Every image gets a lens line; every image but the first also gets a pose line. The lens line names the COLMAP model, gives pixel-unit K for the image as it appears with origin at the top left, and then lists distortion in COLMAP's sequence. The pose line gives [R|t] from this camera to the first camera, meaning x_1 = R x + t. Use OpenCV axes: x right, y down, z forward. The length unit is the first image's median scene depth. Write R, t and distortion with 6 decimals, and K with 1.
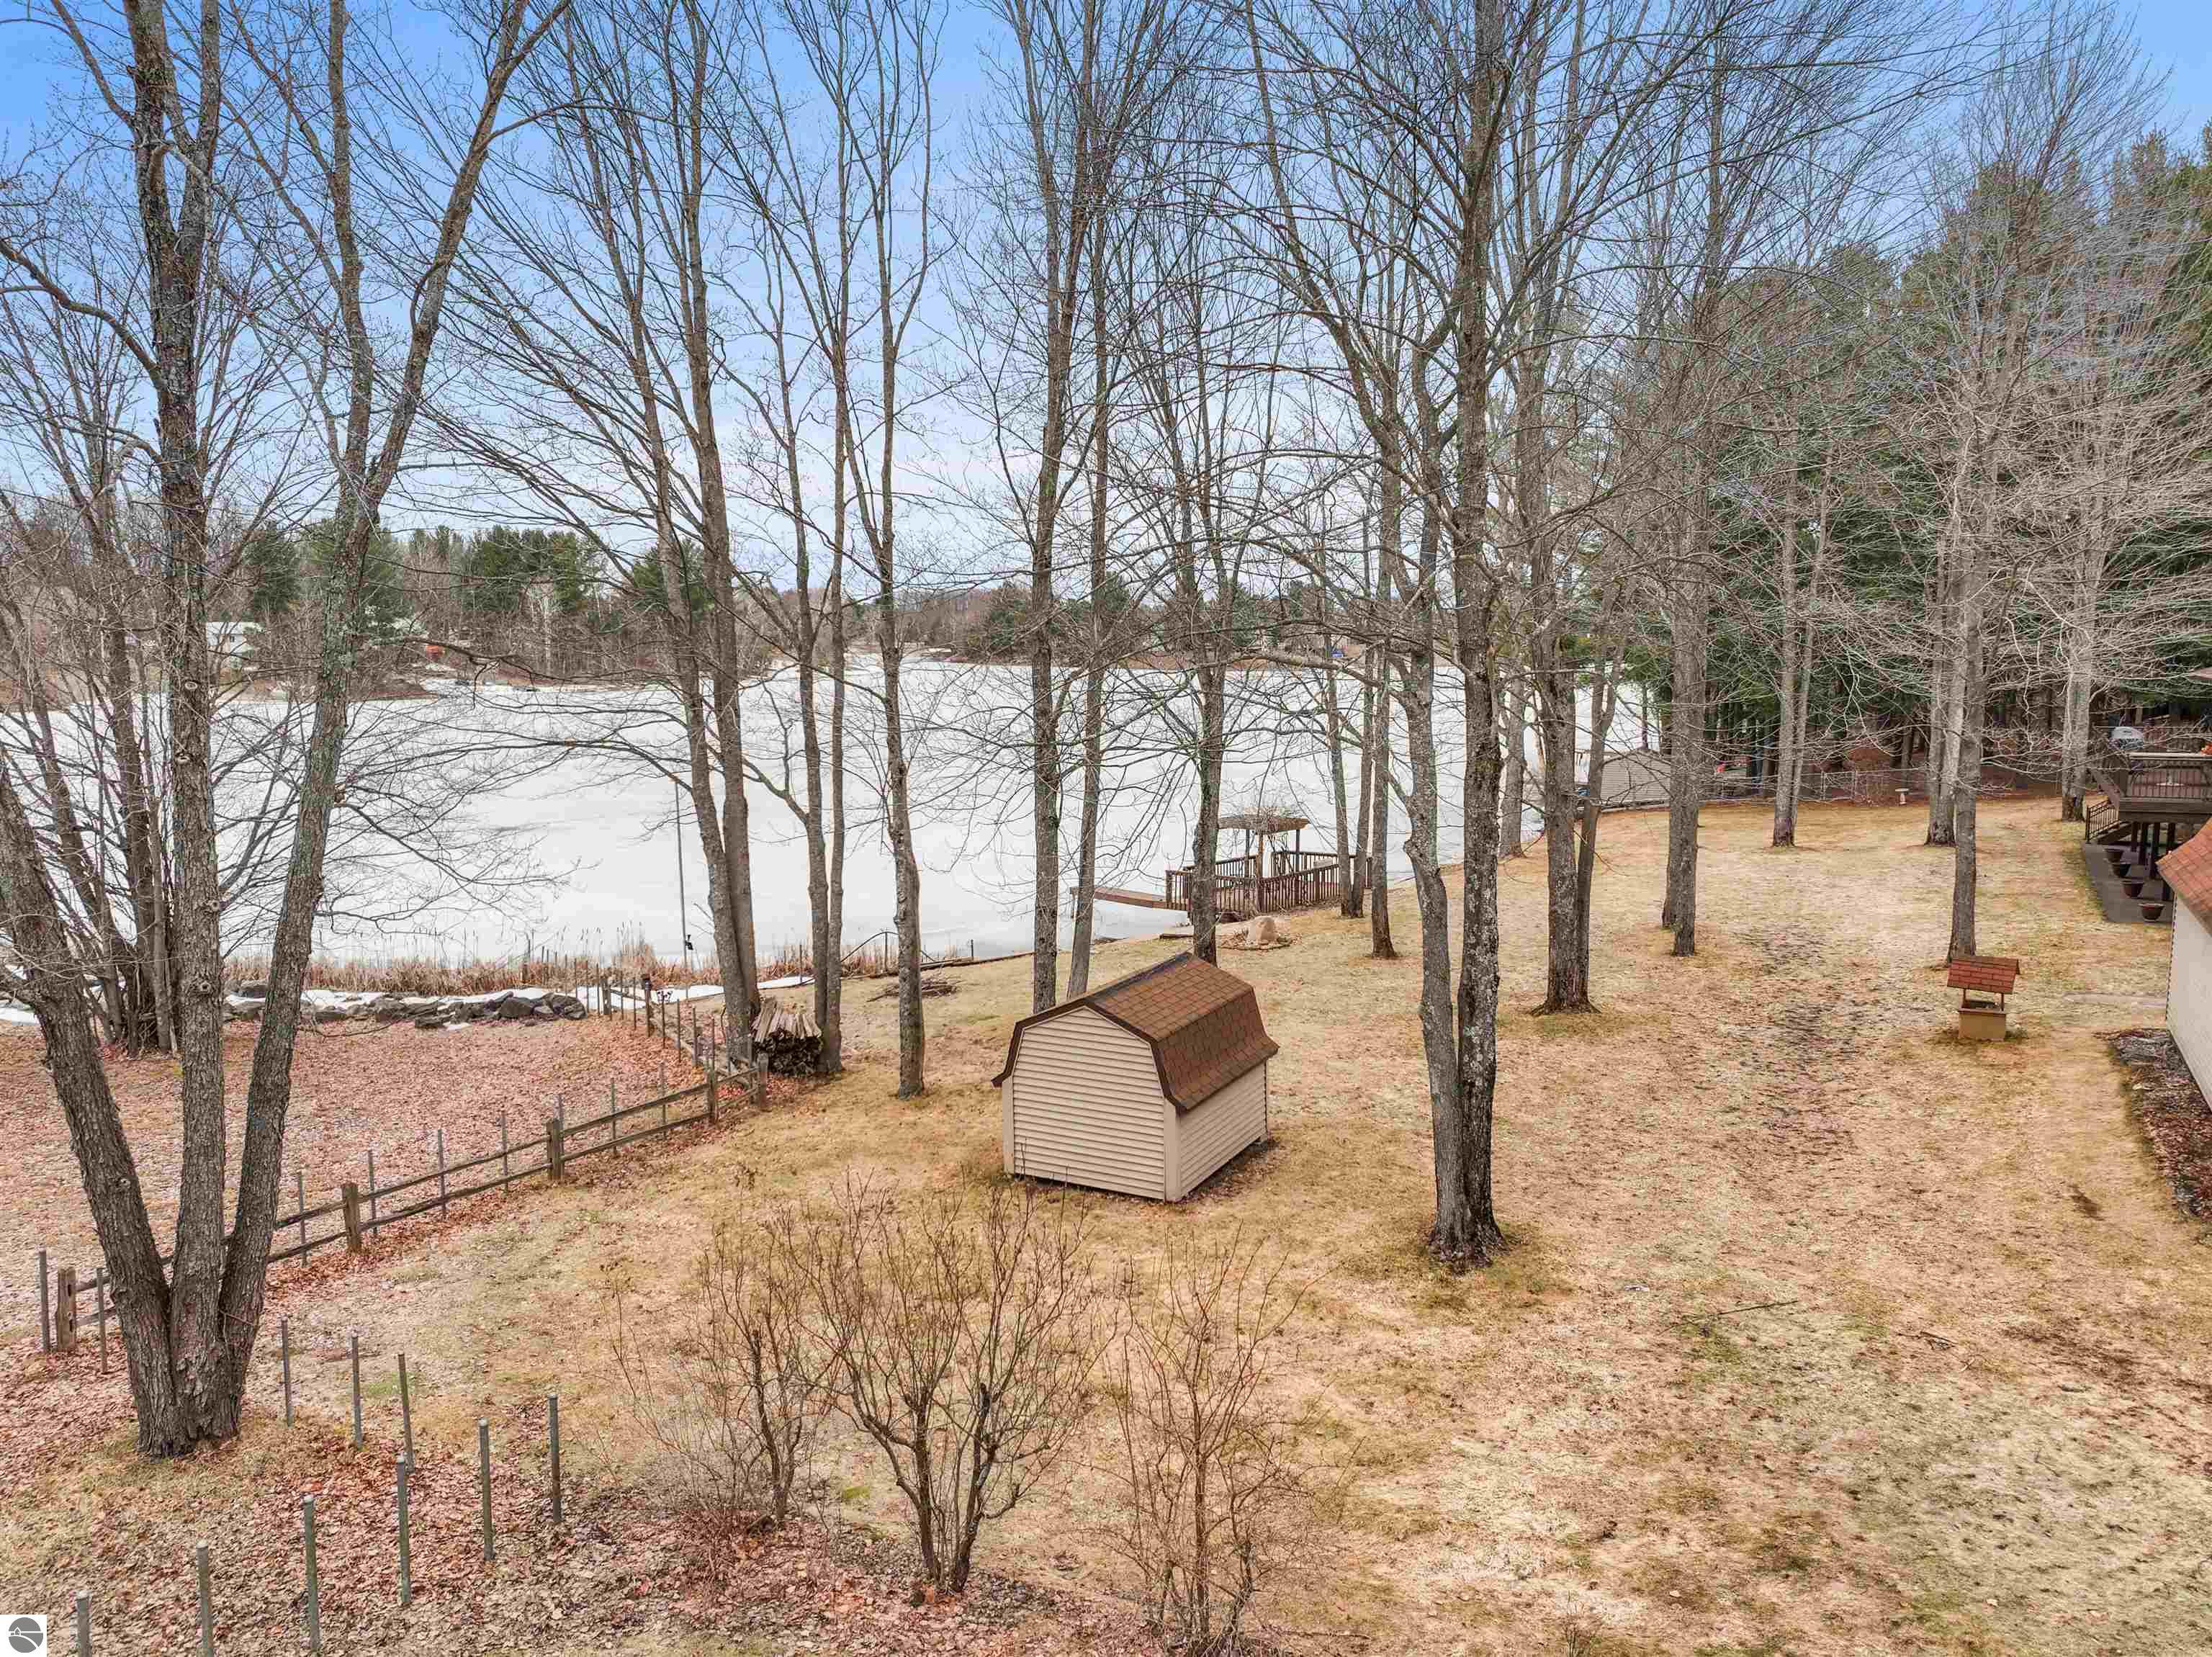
lens RADIAL K [[1562.9, 0, 1106.7], [0, 1562.9, 822.0], [0, 0, 1]] dist [0.000226, 0.018073]
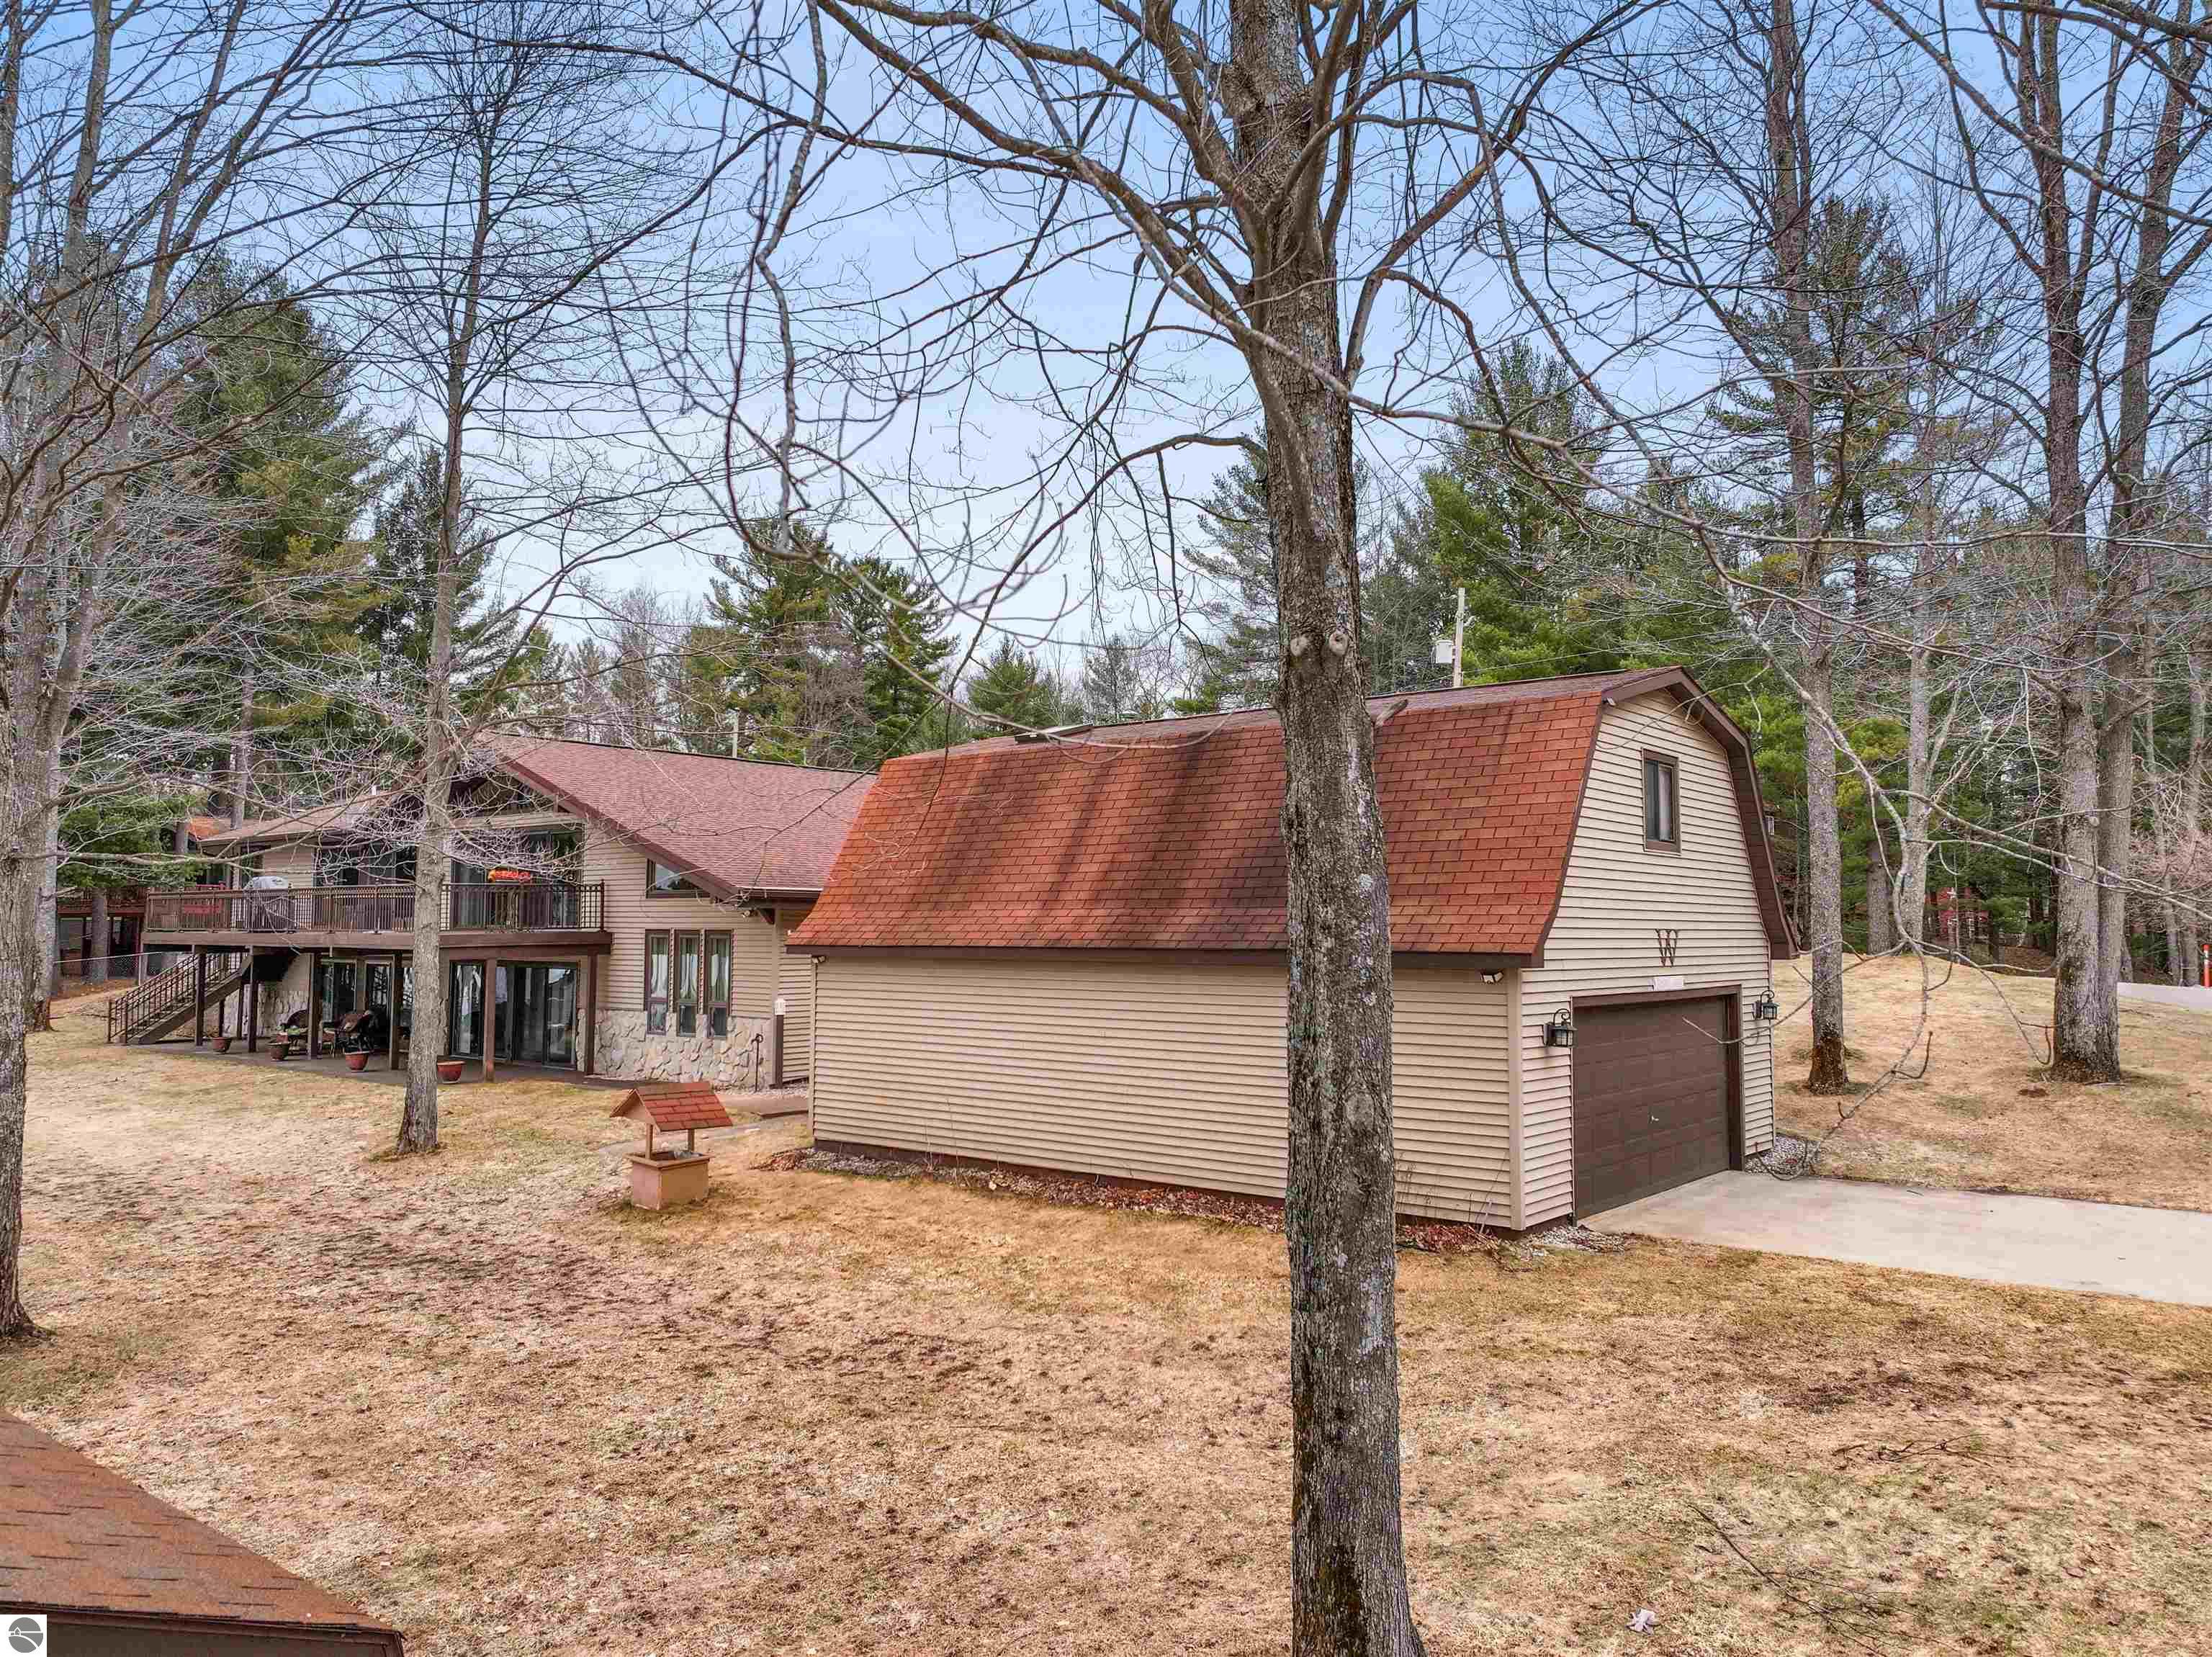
lens RADIAL K [[1562.9, 0, 1106.7], [0, 1562.9, 822.0], [0, 0, 1]] dist [0.000226, 0.018073]
pose [[0.176114, 0.074940, 0.981513, -0.129352], [0.111904, 0.989110, -0.095599, 0.073082], [-0.977988, 0.126671, 0.165810, 0.842536]]
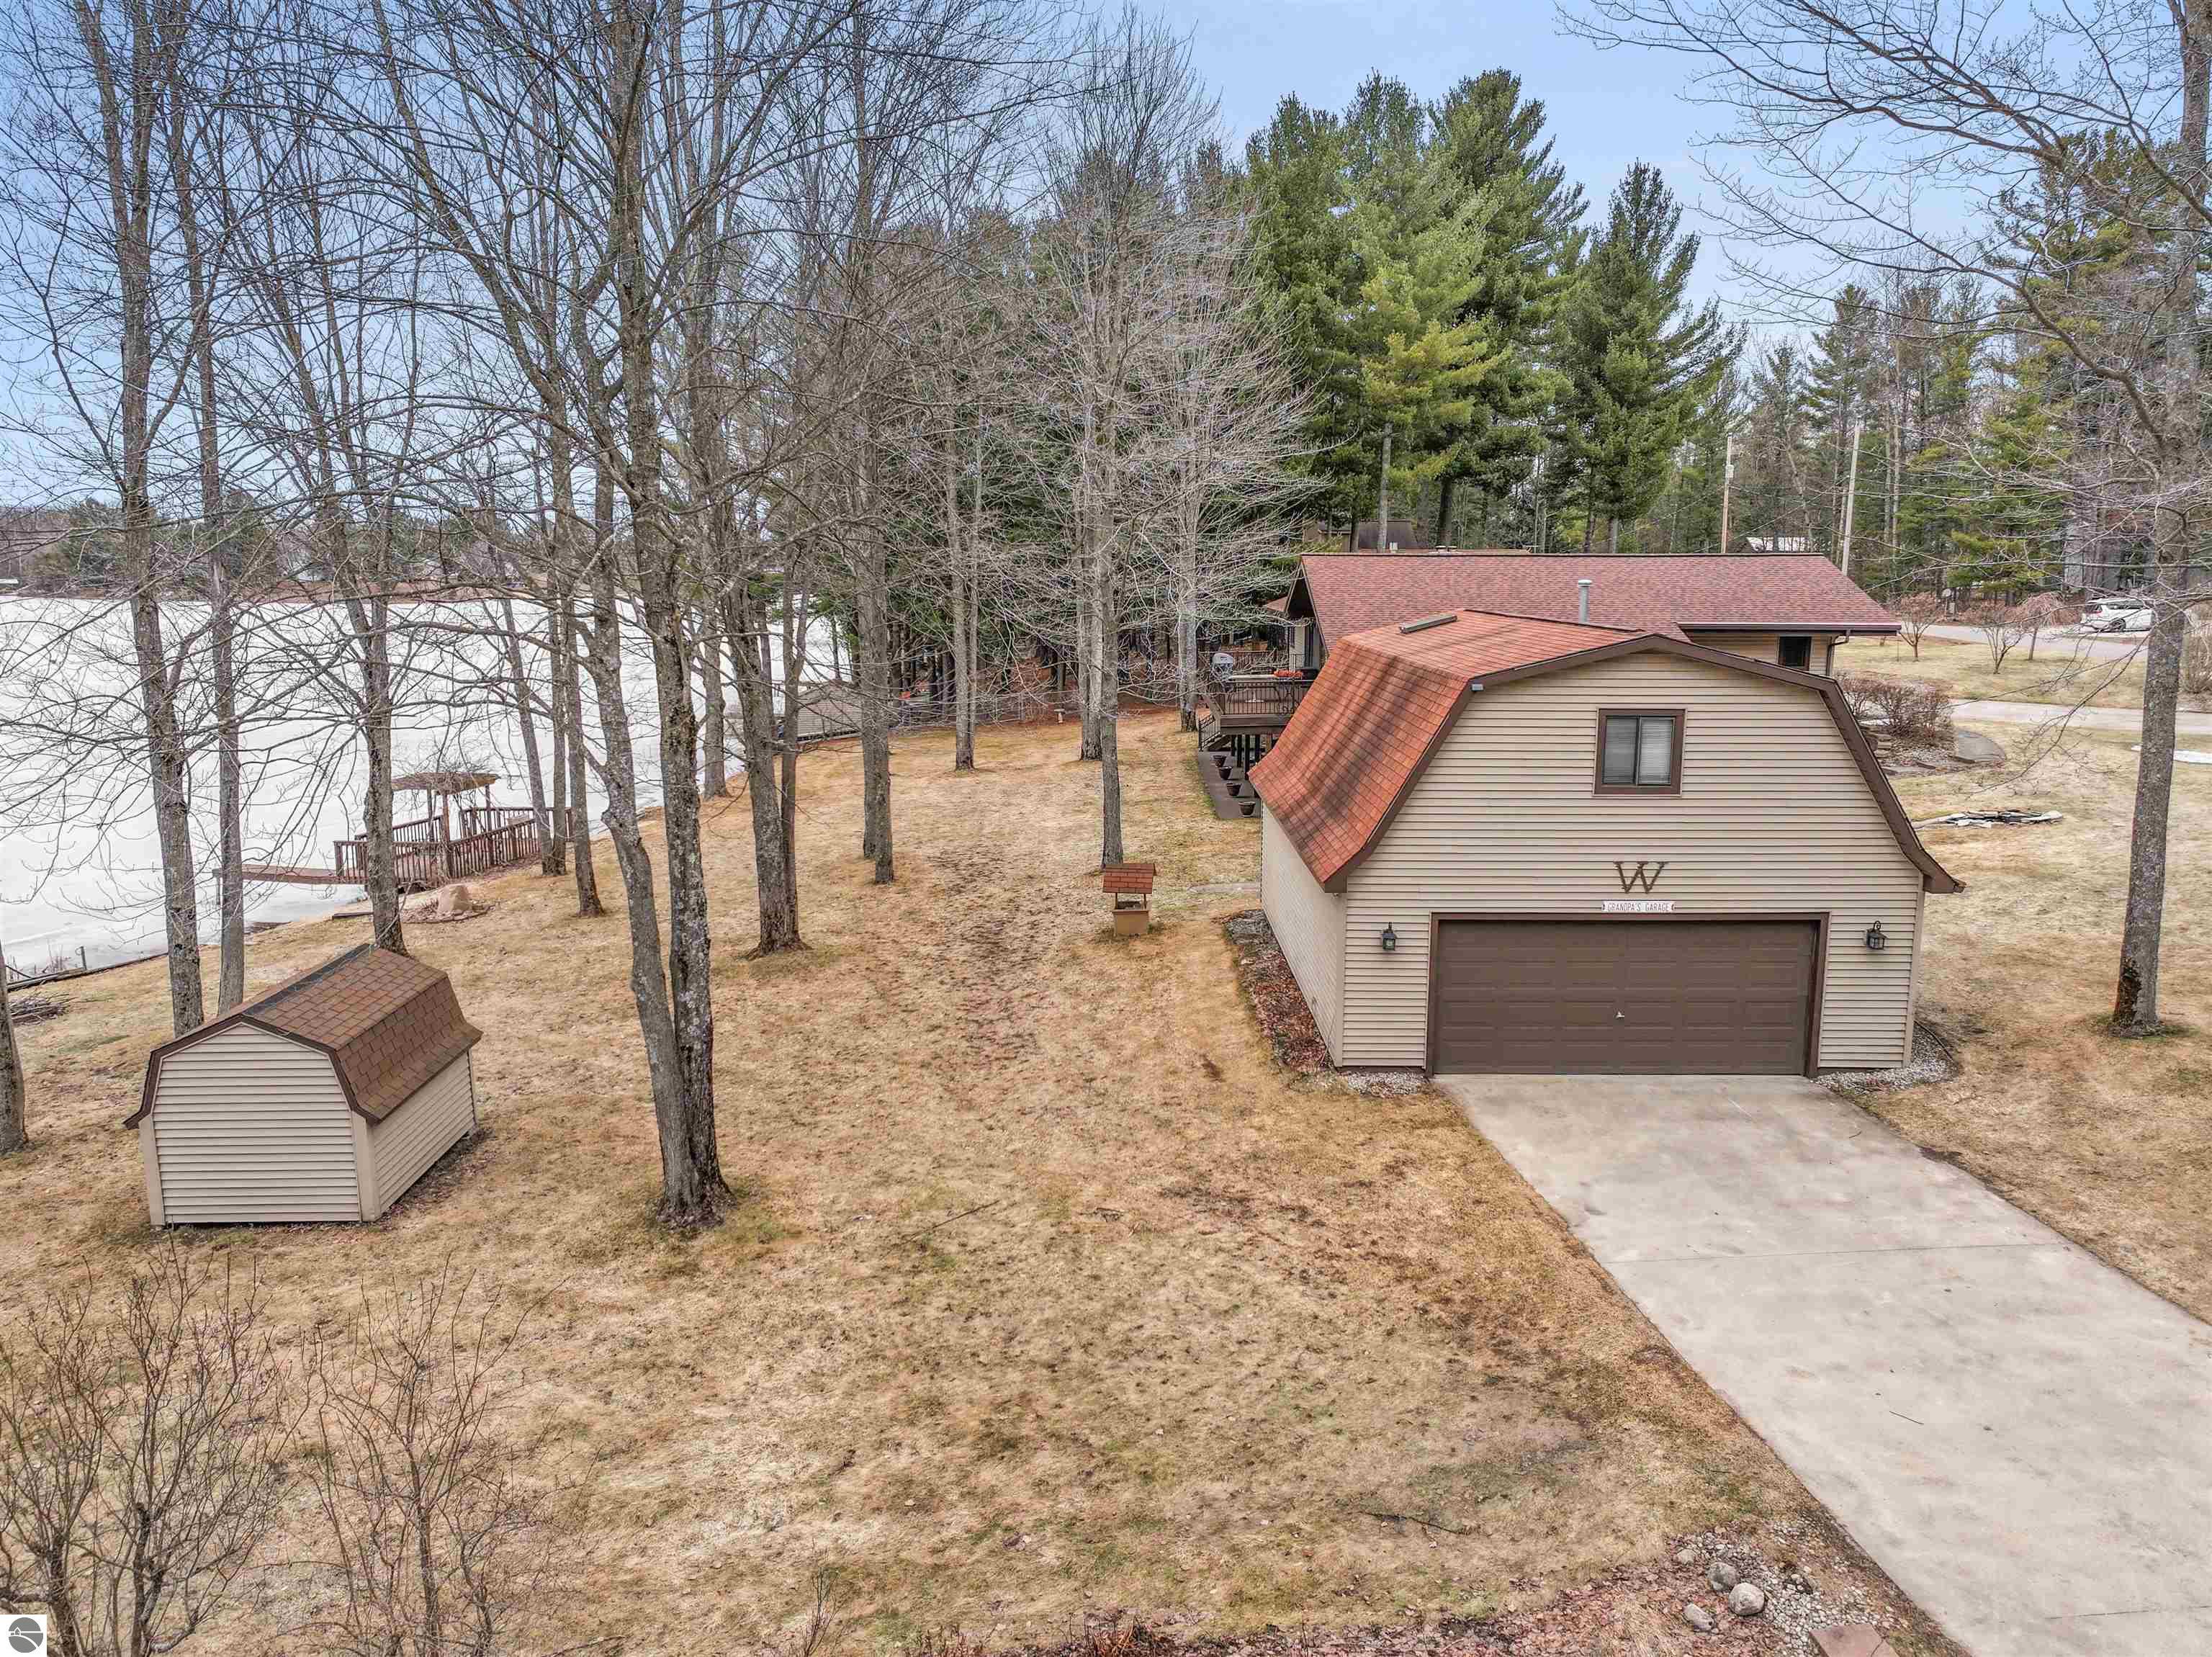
lens RADIAL K [[1562.9, 0, 1106.7], [0, 1562.9, 822.0], [0, 0, 1]] dist [0.000226, 0.018073]
pose [[0.876720, -0.080014, 0.474300, 0.003784], [0.057631, 0.996438, 0.061571, -0.019583], [-0.477537, -0.026646, 0.878208, -0.001377]]
